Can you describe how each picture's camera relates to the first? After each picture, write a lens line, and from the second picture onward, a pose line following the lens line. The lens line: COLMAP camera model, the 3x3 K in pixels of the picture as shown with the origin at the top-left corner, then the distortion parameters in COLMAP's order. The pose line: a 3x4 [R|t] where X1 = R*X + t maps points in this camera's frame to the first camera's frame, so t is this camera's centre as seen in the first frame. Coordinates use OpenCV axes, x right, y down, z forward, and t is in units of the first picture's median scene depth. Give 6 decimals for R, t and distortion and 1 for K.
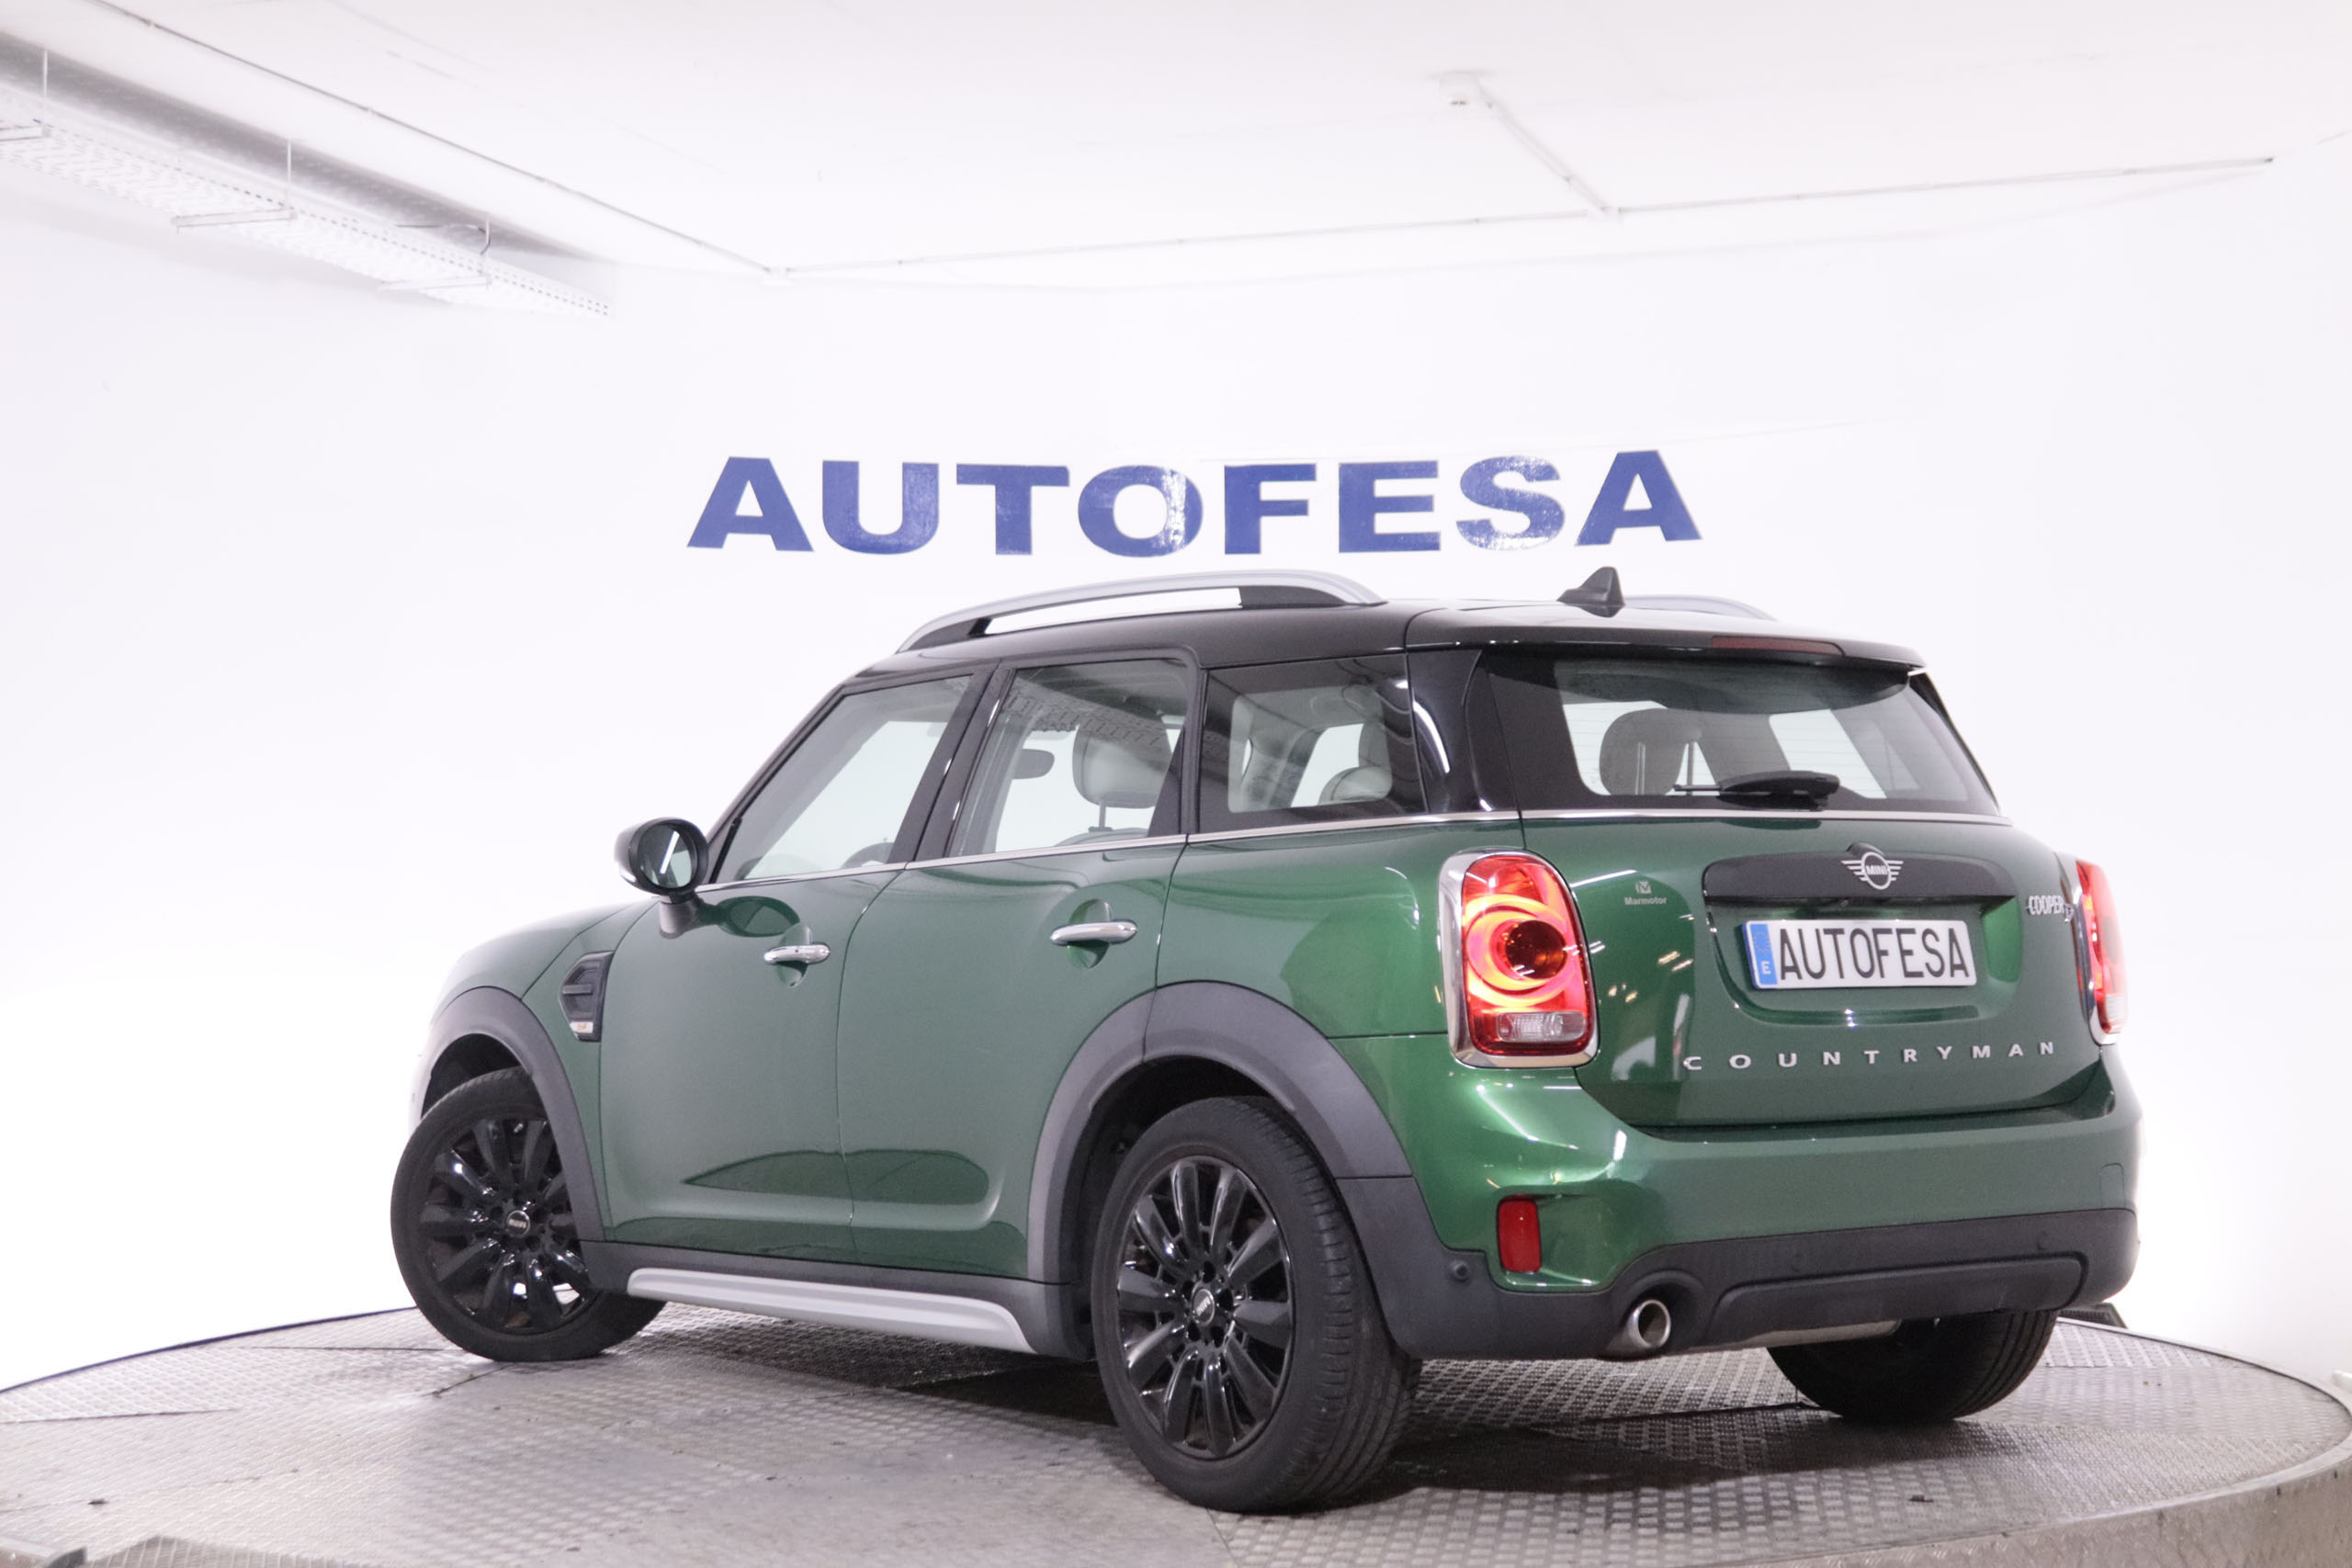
lens RADIAL K [[3760.5, 0, 1197.8], [0, 3760.5, 796.6], [0, 0, 1]] dist [0.007474, 0.163823]
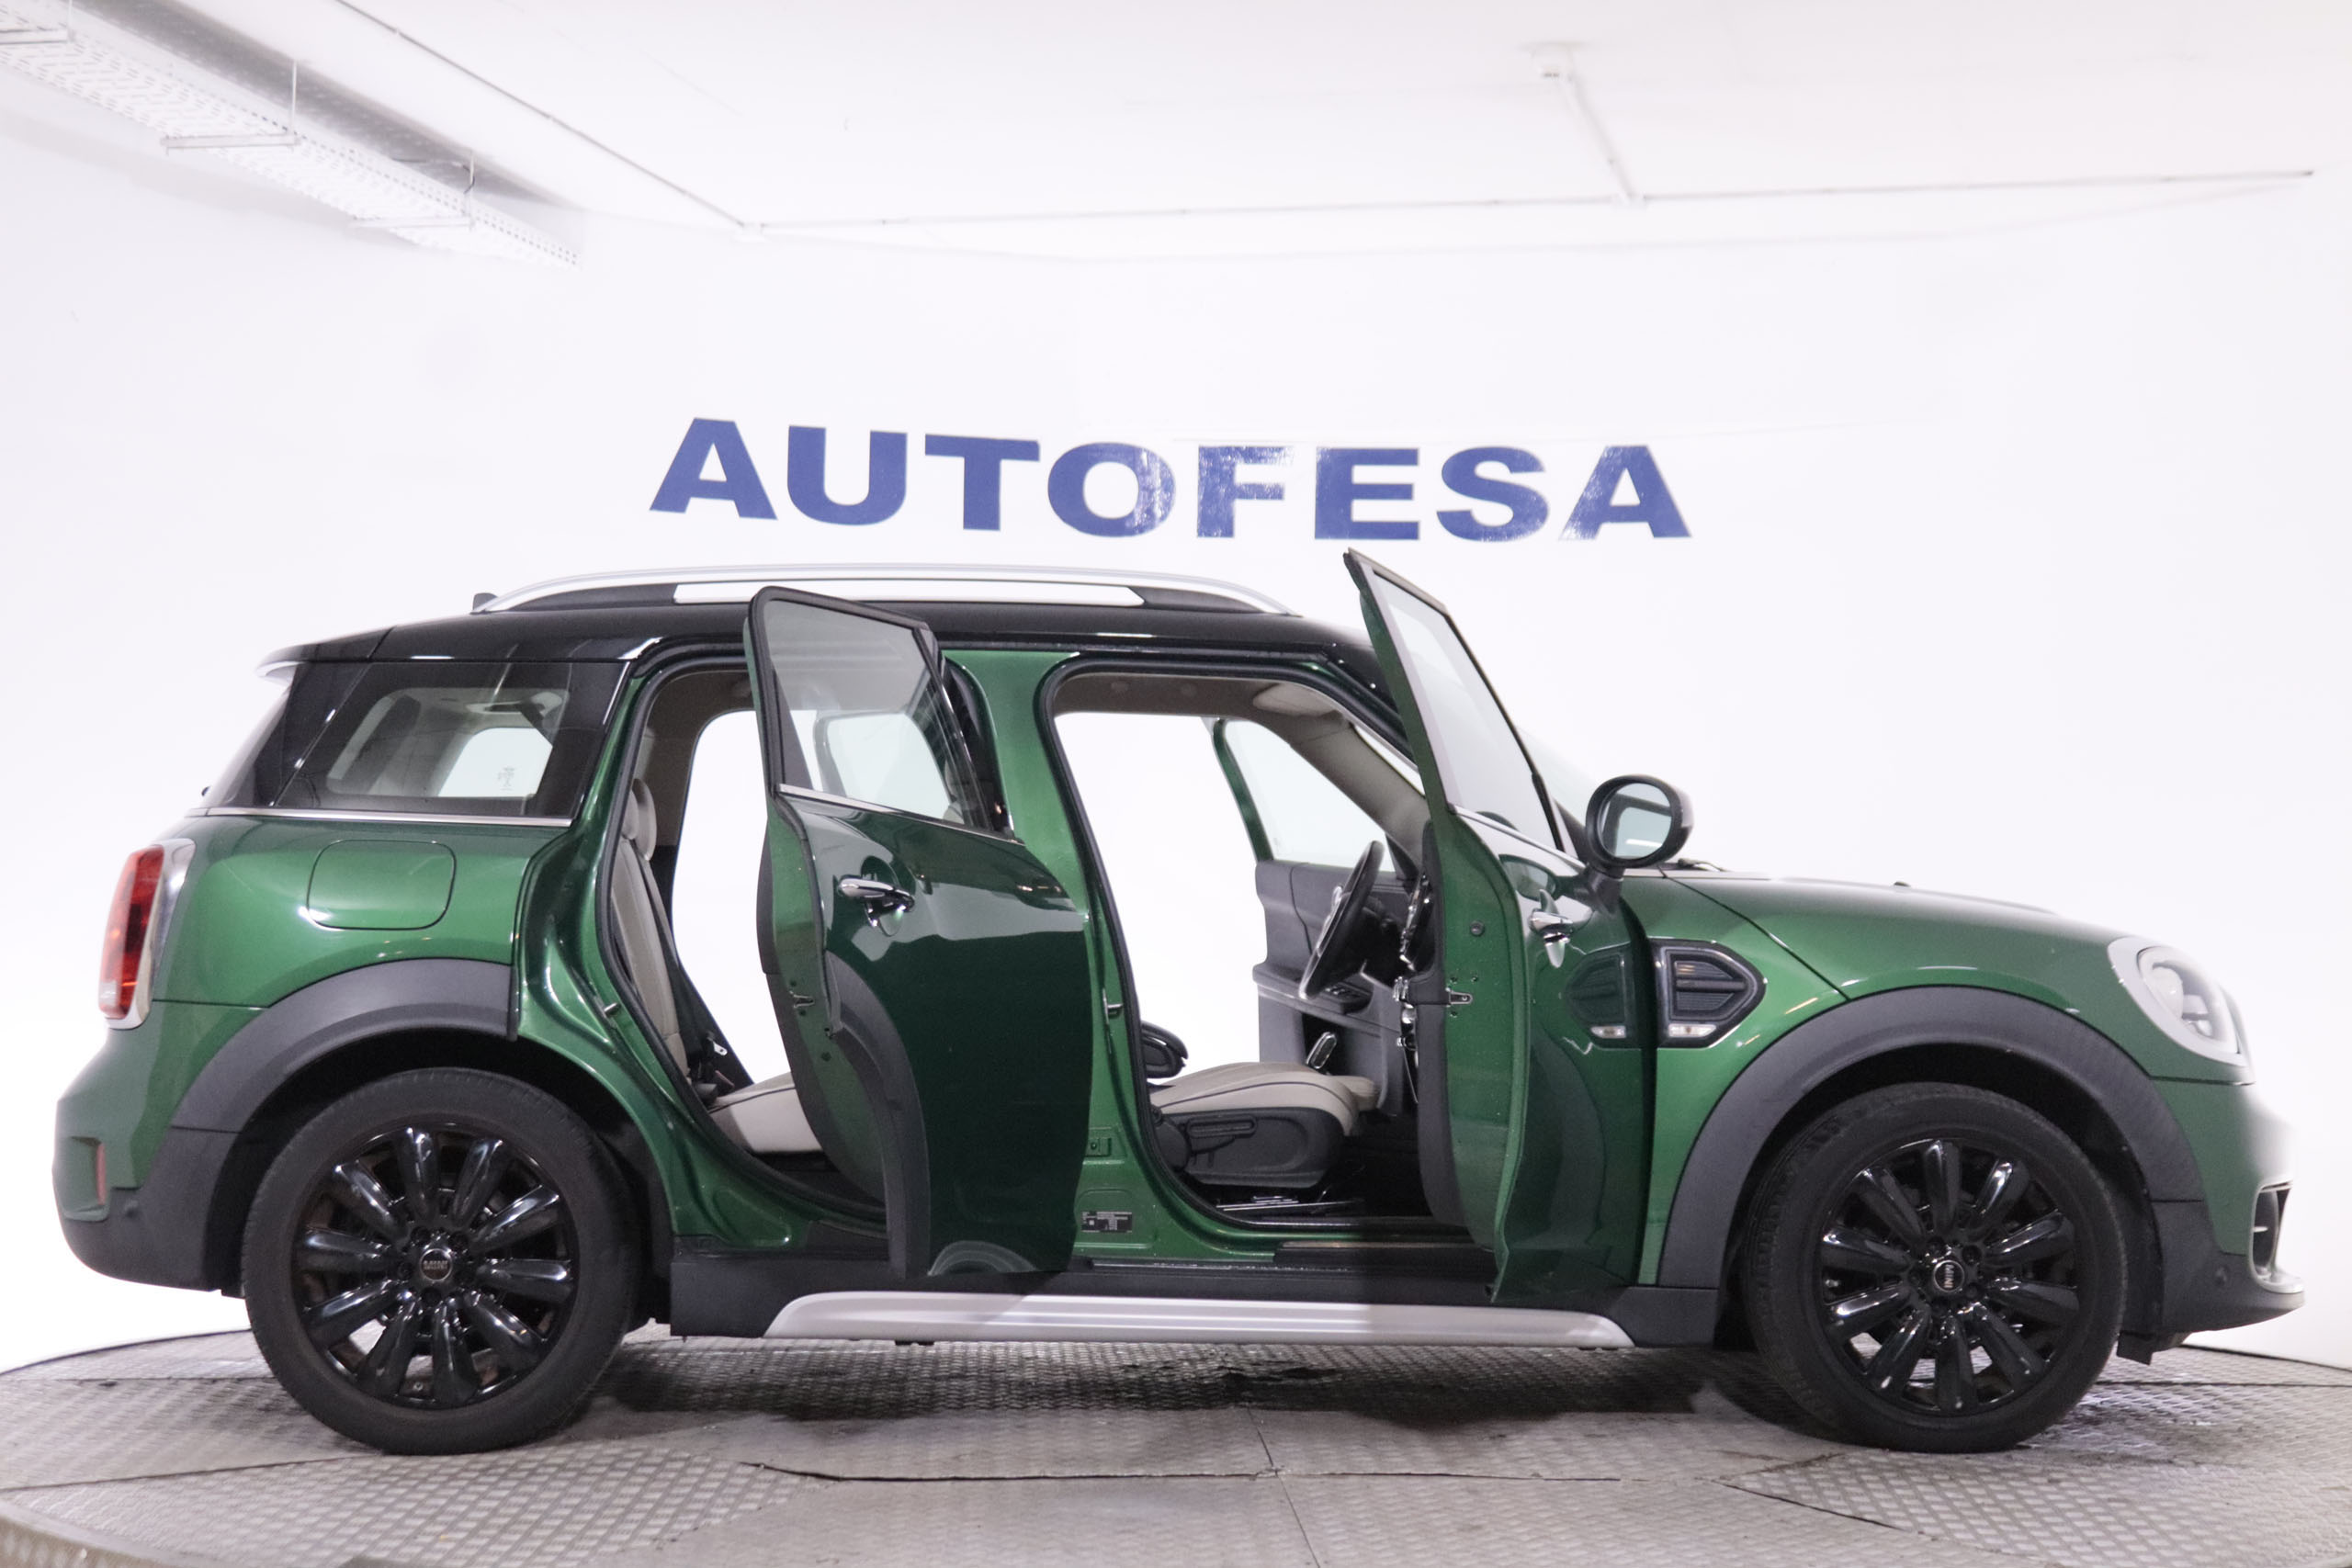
lens RADIAL K [[3727.2, 0, 1176.0], [0, 3727.2, 784.0], [0, 0, 1]] dist [0.002457, 0.132332]
pose [[0.993766, 0.025182, 0.108605, -0.103575], [-0.024672, 0.999677, -0.006035, 0.005385], [-0.108722, 0.003318, 0.994067, 0.045129]]
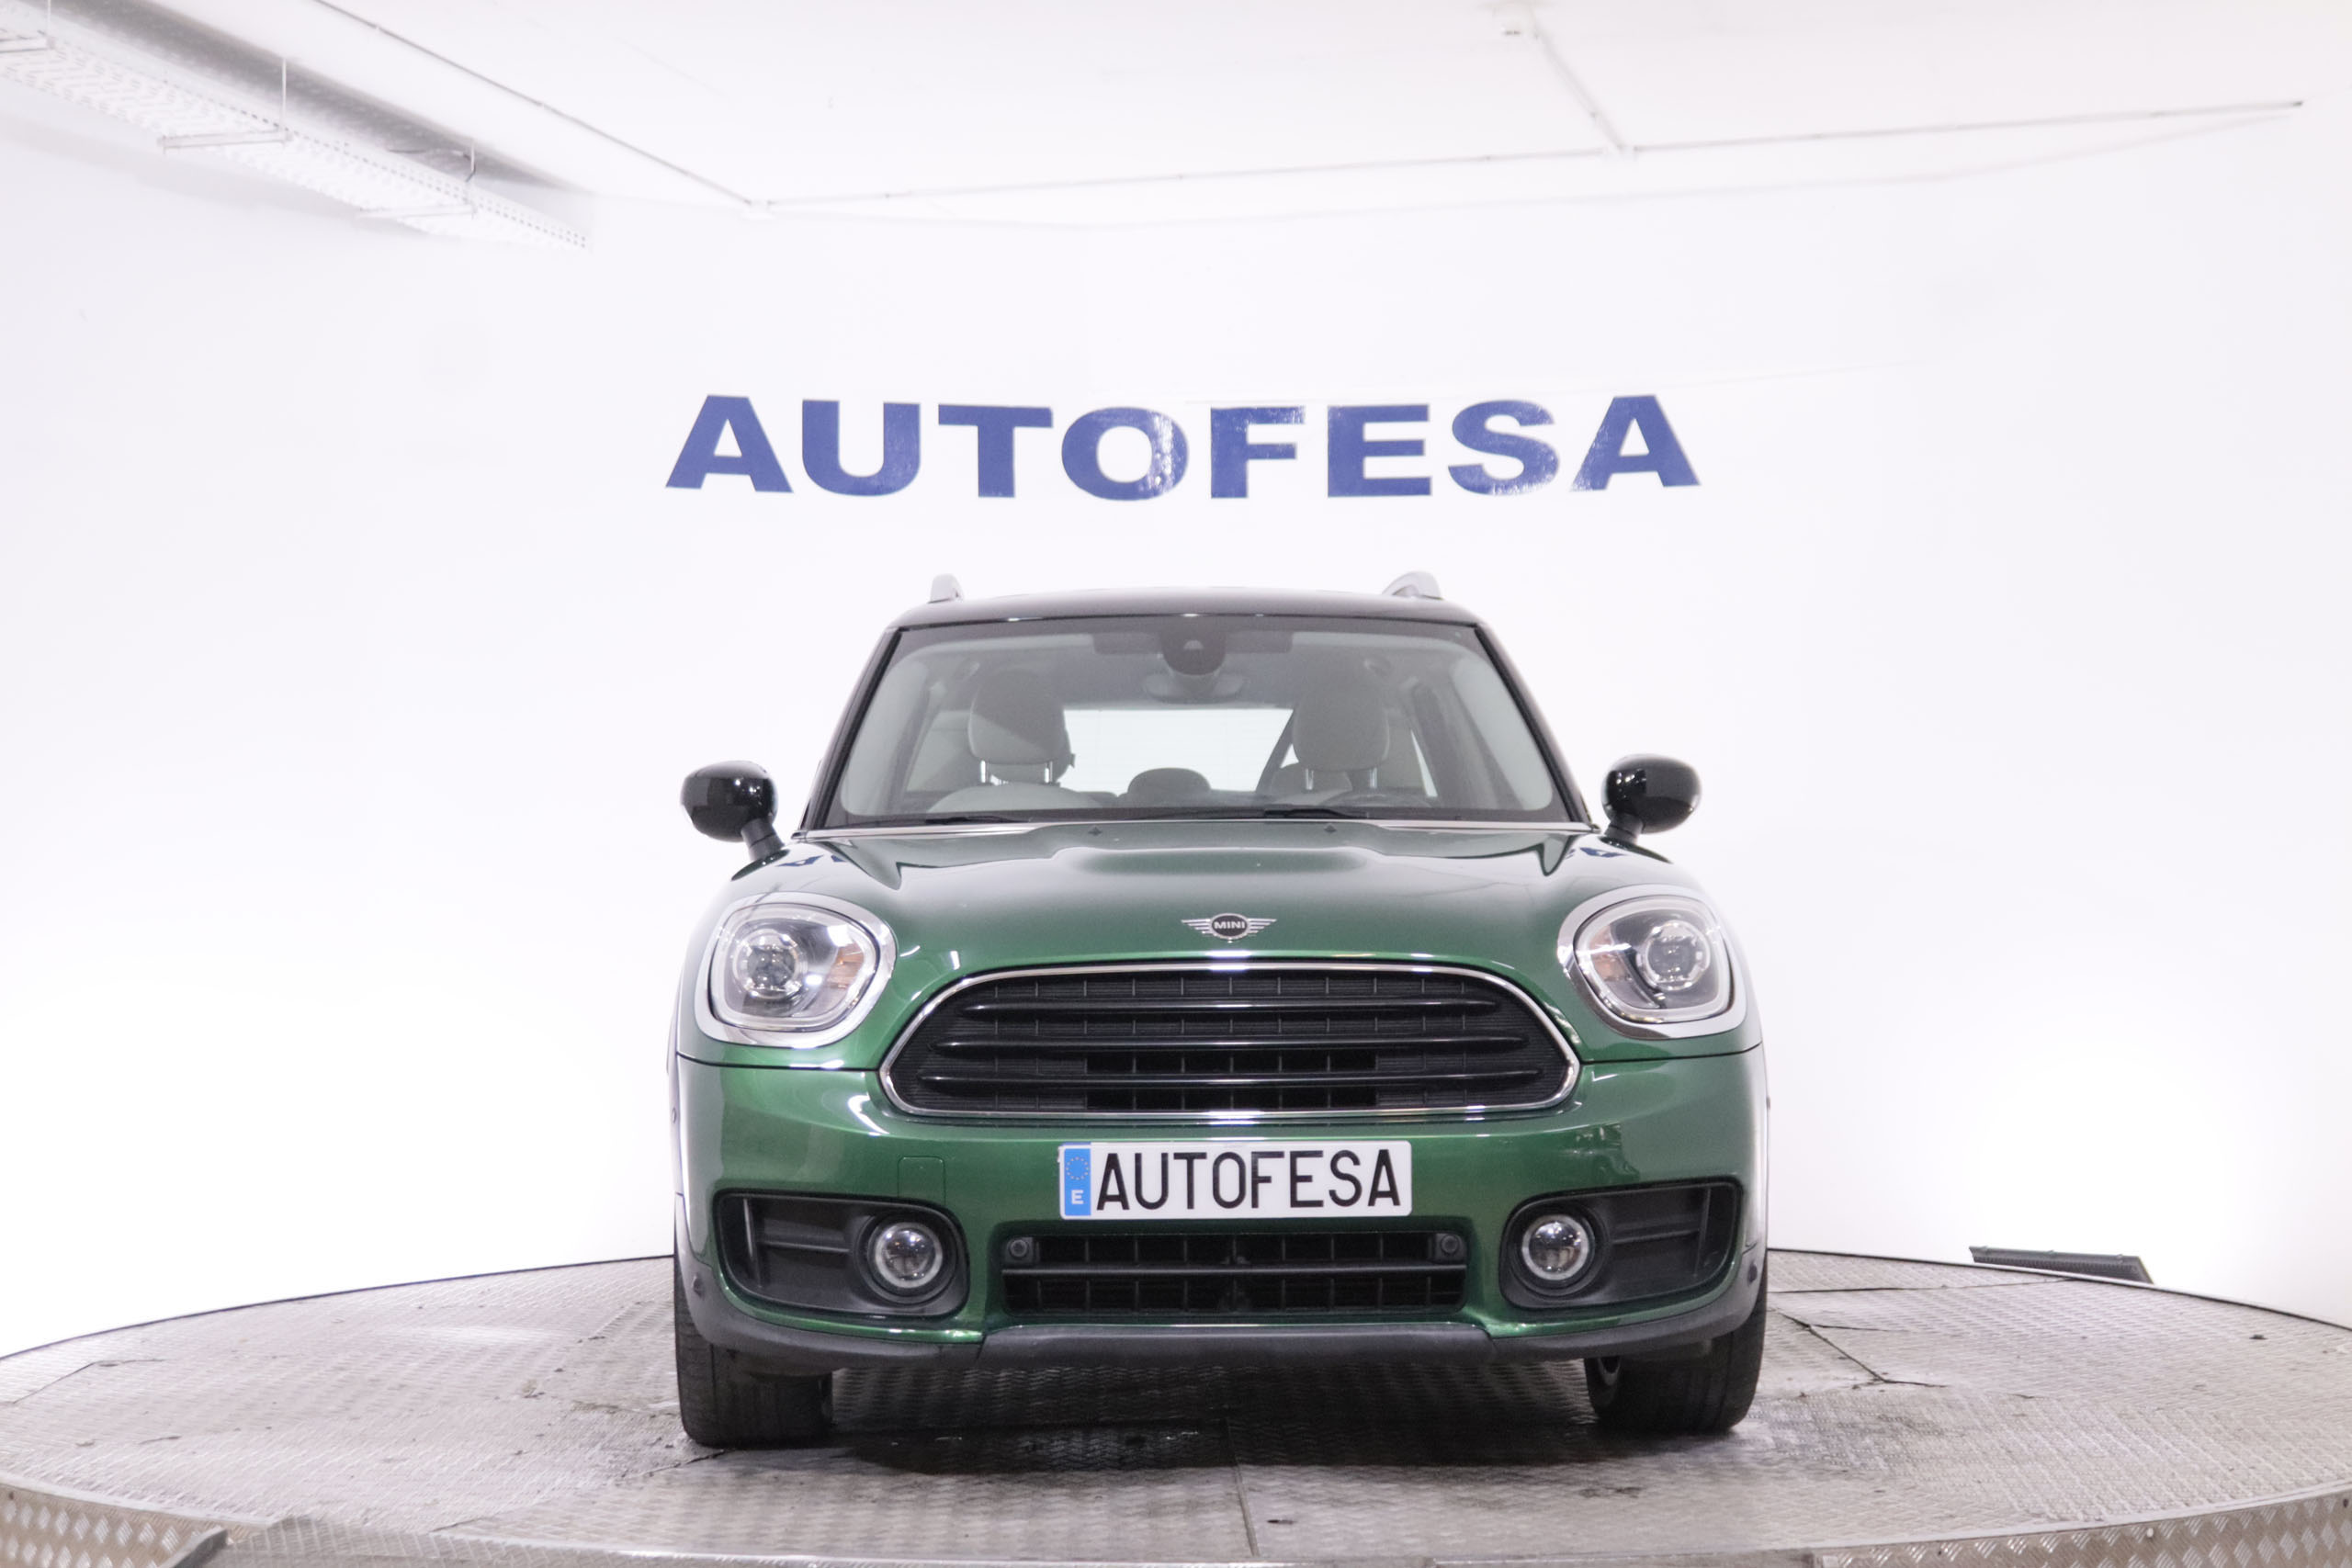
lens RADIAL K [[3735.4, 0, 1176.0], [0, 3735.4, 784.0], [0, 0, 1]] dist [0.008452, 0.109667]
pose [[0.998110, 0.000447, 0.061459, -0.063215], [-0.000896, 0.999973, 0.007272, 0.003024], [-0.061454, -0.007313, 0.998083, 0.028843]]
